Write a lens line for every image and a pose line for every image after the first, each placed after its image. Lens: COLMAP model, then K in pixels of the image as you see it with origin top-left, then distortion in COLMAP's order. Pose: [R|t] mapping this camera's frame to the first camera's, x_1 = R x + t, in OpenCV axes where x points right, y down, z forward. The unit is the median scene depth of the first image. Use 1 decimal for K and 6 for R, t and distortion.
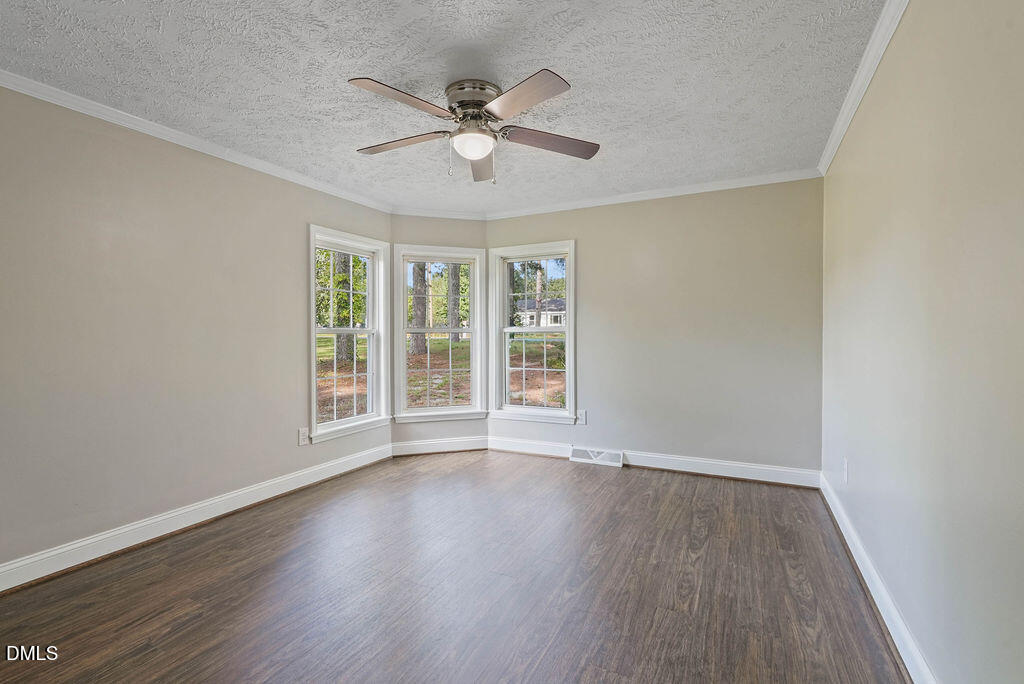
lens RADIAL K [[460.6, 0, 512.2], [0, 460.6, 337.4], [0, 0, 1]] dist [-0.001886, -0.000257]
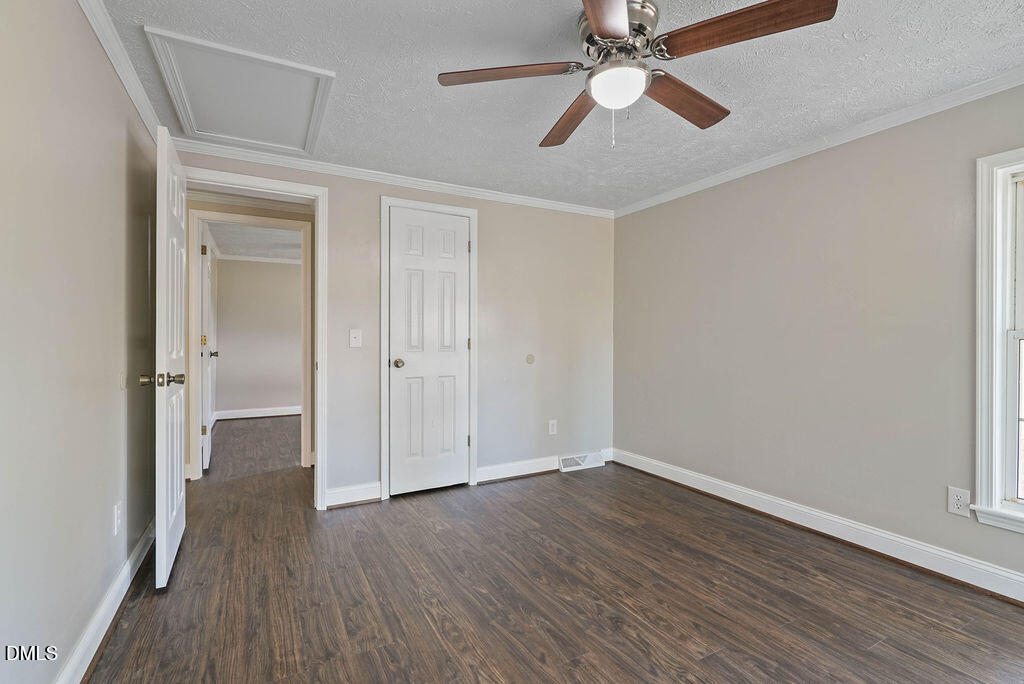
lens RADIAL K [[460.6, 0, 512.2], [0, 460.6, 337.4], [0, 0, 1]] dist [-0.001886, -0.000257]
pose [[-0.571459, -0.001372, -0.820629, 0.534625], [-0.009984, 0.999936, 0.005281, -0.000144], [0.820570, 0.011210, -0.571436, 1.149151]]
